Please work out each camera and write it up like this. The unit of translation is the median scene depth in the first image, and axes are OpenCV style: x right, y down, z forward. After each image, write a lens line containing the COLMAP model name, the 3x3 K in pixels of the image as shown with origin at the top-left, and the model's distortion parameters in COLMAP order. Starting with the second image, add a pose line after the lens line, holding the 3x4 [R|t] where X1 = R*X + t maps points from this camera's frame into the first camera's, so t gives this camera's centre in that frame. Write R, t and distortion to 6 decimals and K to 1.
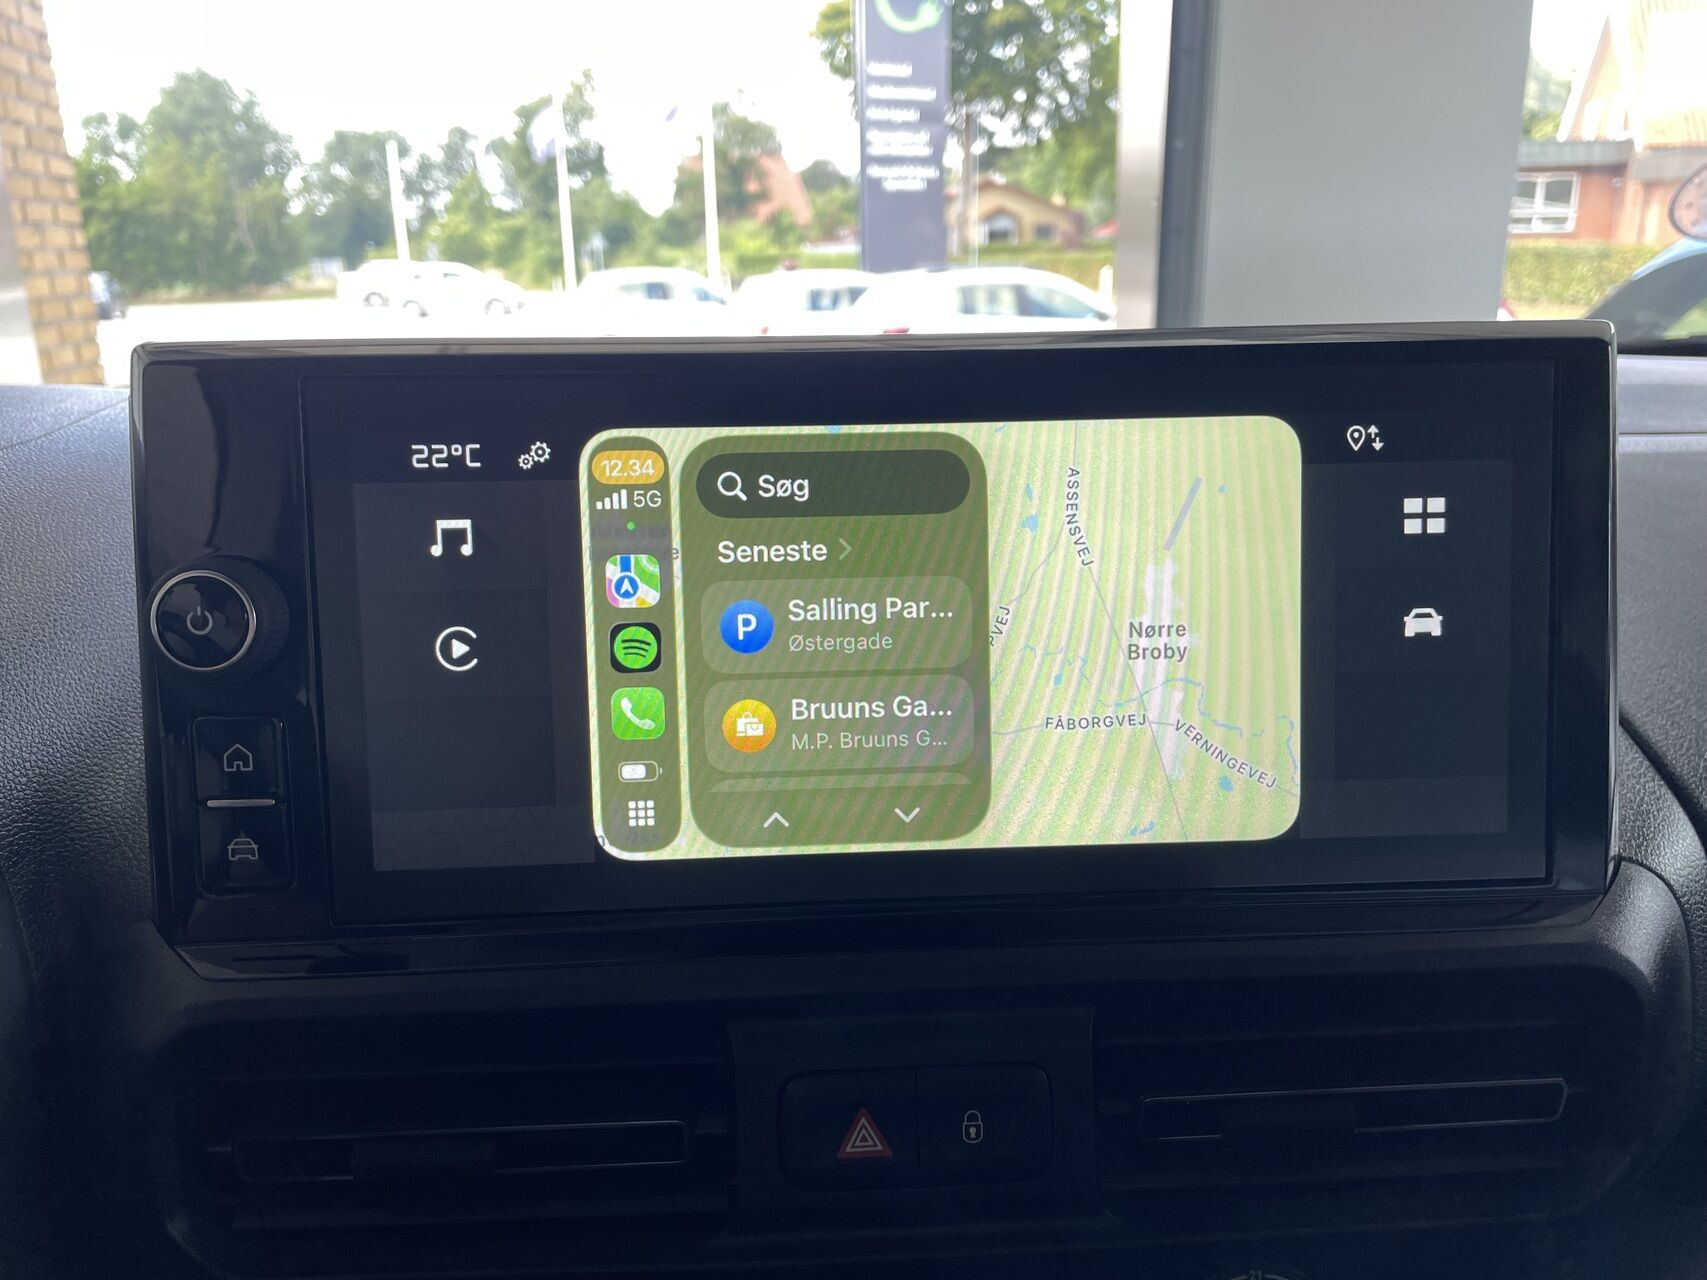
lens RADIAL K [[1298.6, 0, 867.9], [0, 1298.6, 643.5], [0, 0, 1]] dist [0.030854, -0.063233]
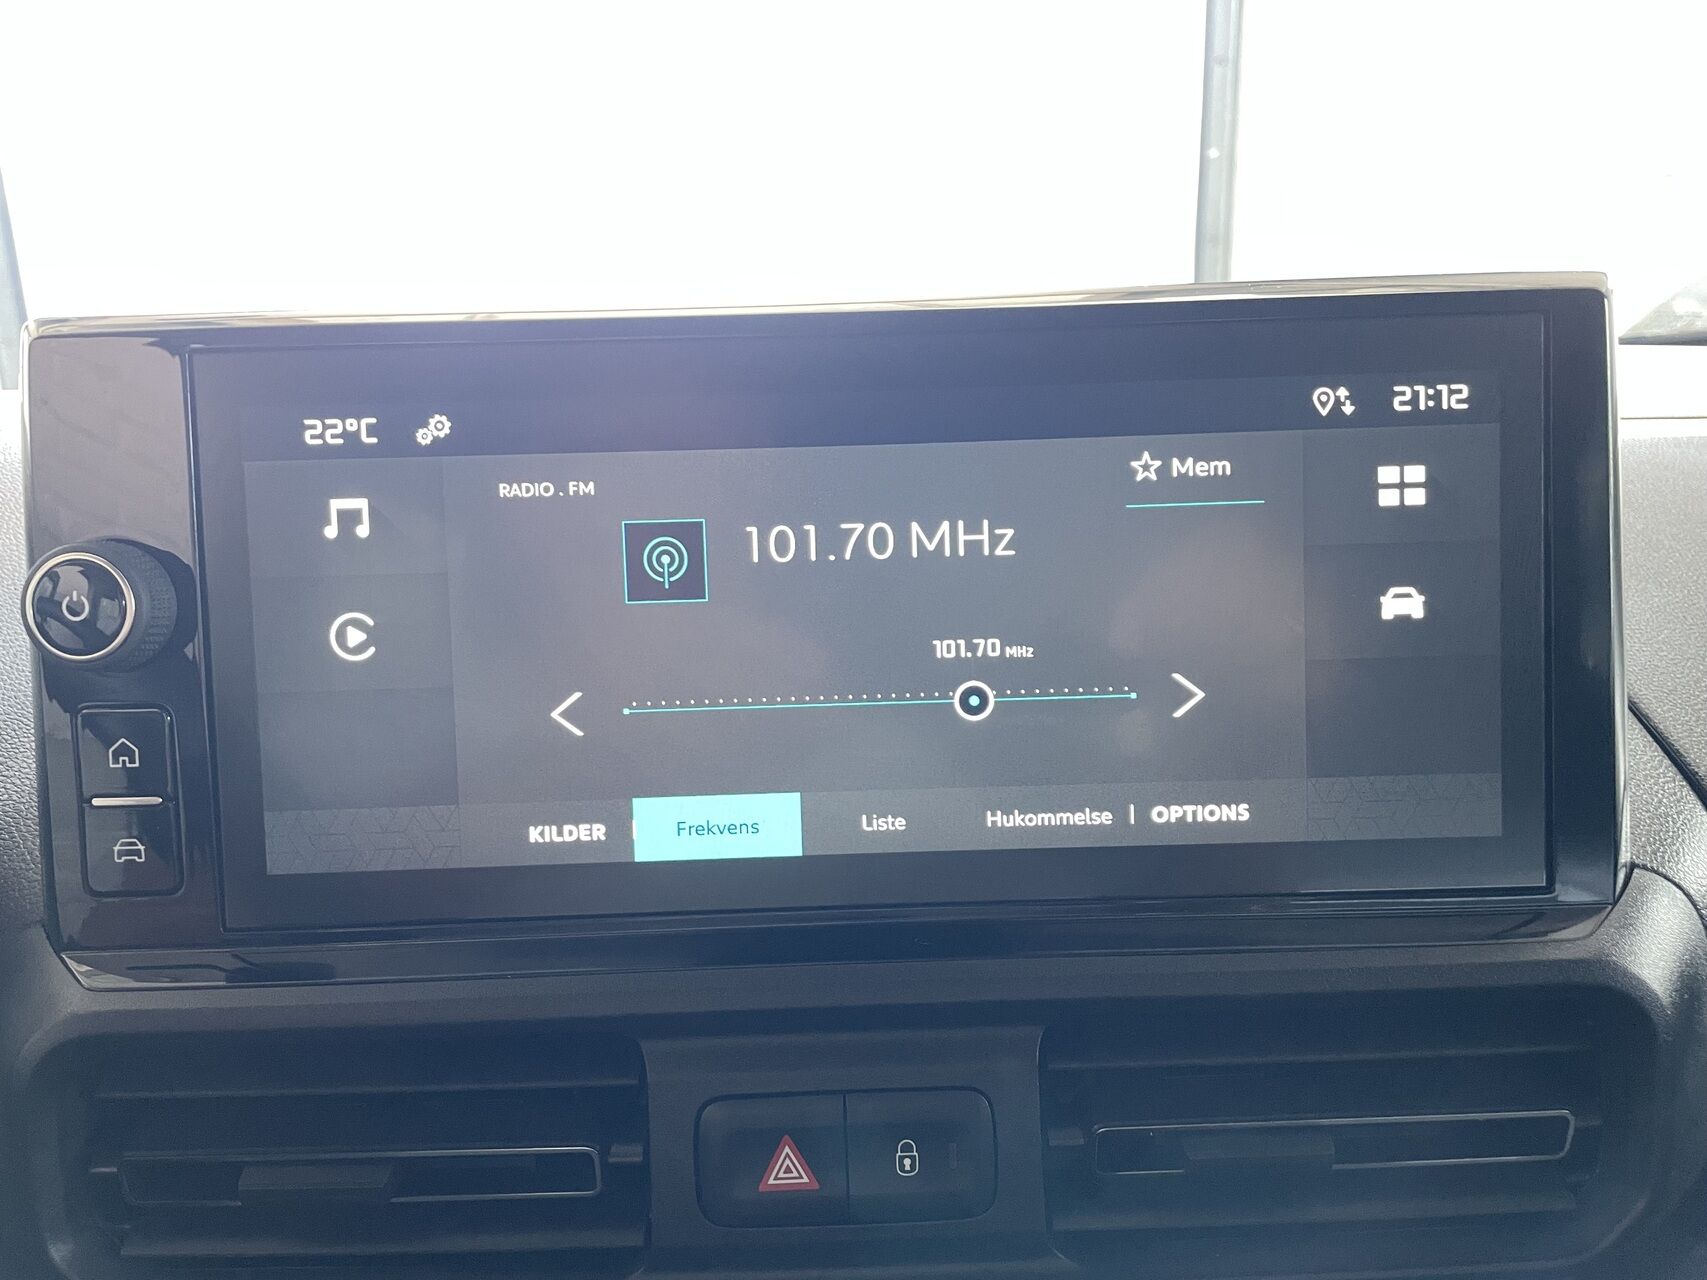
lens RADIAL K [[1298.6, 0, 844.2], [0, 1298.6, 625.2], [0, 0, 1]] dist [0.030854, -0.063233]
pose [[0.999060, -0.004724, -0.043082, 0.077813], [0.003783, 0.999753, -0.021904, 0.017575], [0.043175, 0.021720, 0.998831, 0.078021]]
